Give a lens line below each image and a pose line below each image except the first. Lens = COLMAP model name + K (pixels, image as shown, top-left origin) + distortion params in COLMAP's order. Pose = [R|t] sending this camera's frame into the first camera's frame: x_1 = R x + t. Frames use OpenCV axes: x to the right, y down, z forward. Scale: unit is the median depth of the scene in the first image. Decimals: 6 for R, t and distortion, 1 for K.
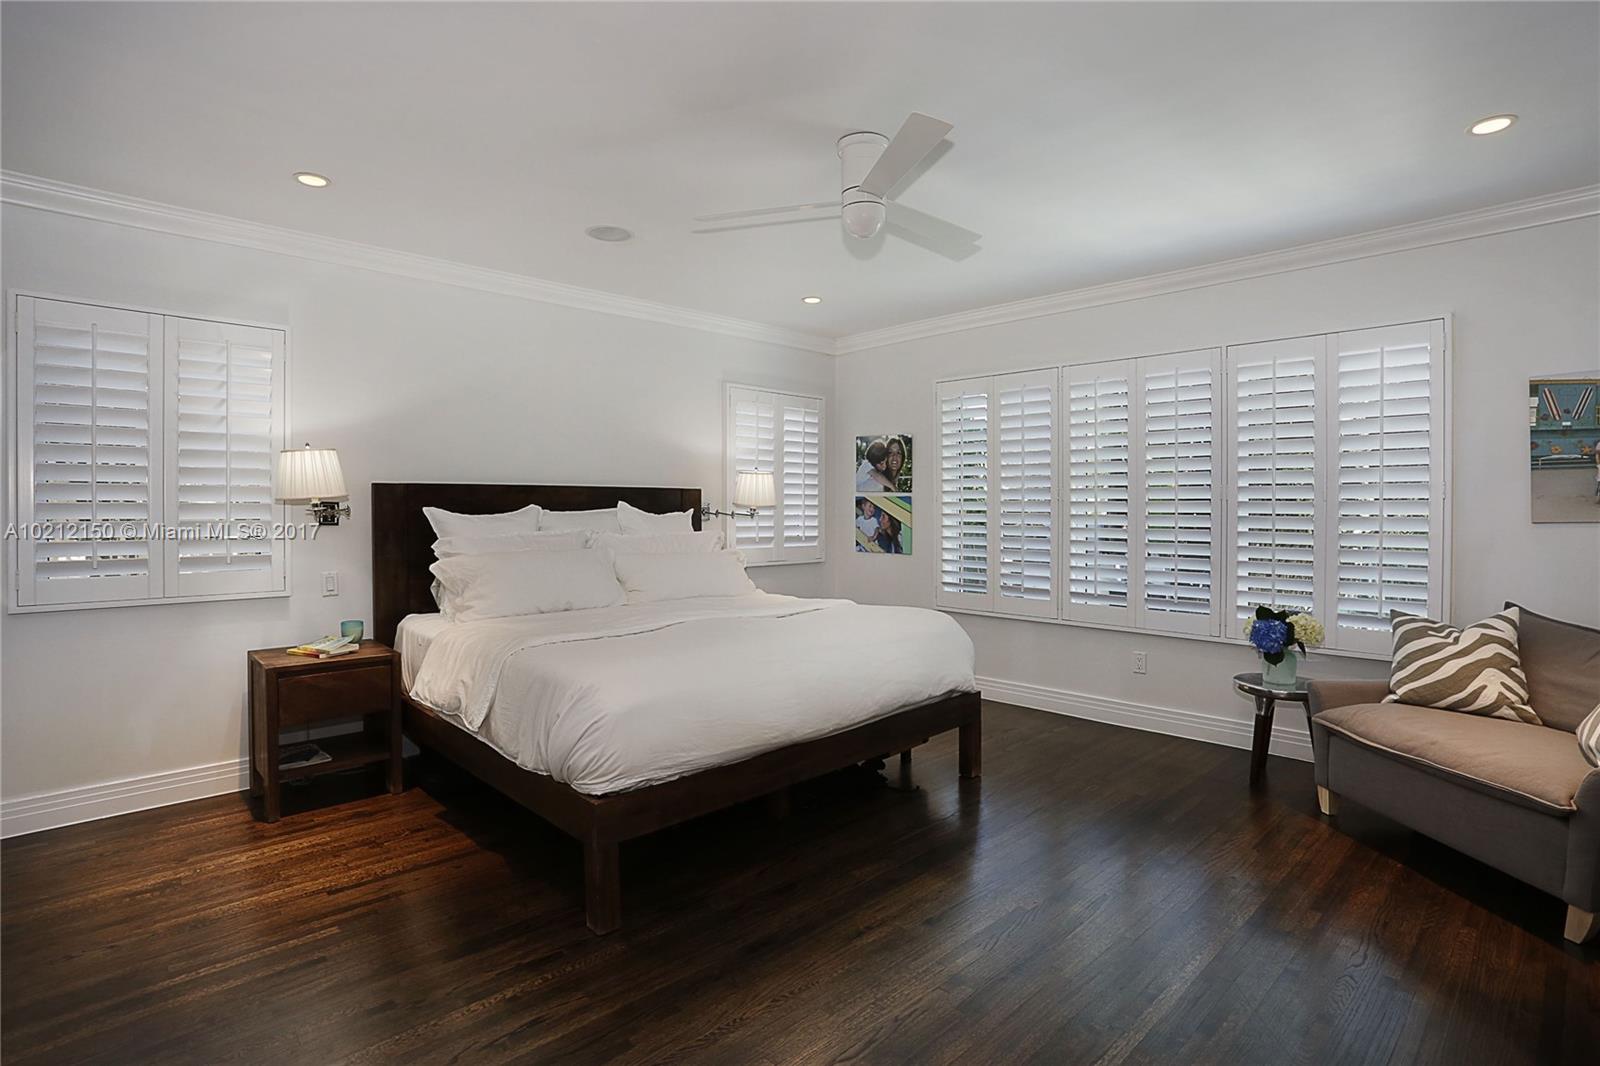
lens RADIAL K [[802.5, 0, 807.1], [0, 802.5, 517.3], [0, 0, 1]] dist [-0.057467, 0.015088]
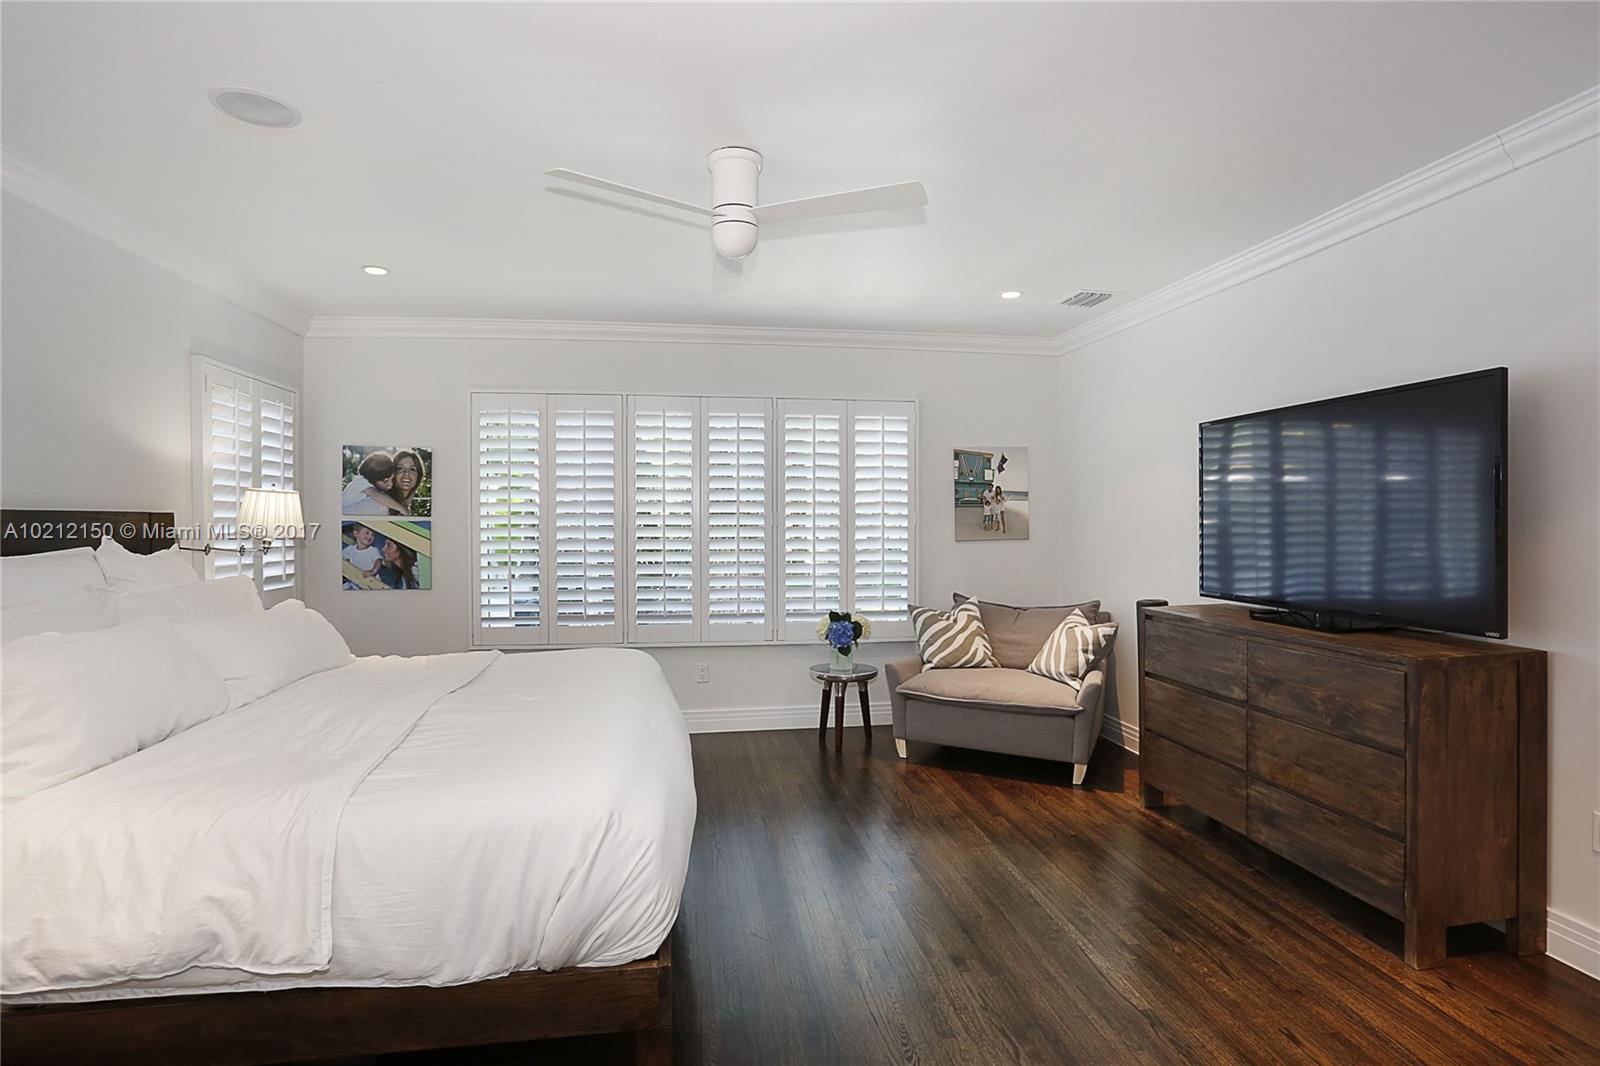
lens RADIAL K [[802.5, 0, 812.5], [0, 802.5, 527.3], [0, 0, 1]] dist [-0.057467, 0.015088]
pose [[0.572664, -0.009165, 0.819739, -0.345659], [0.011842, 0.999926, 0.002907, -0.018230], [-0.819705, 0.008043, 0.572730, 0.196074]]
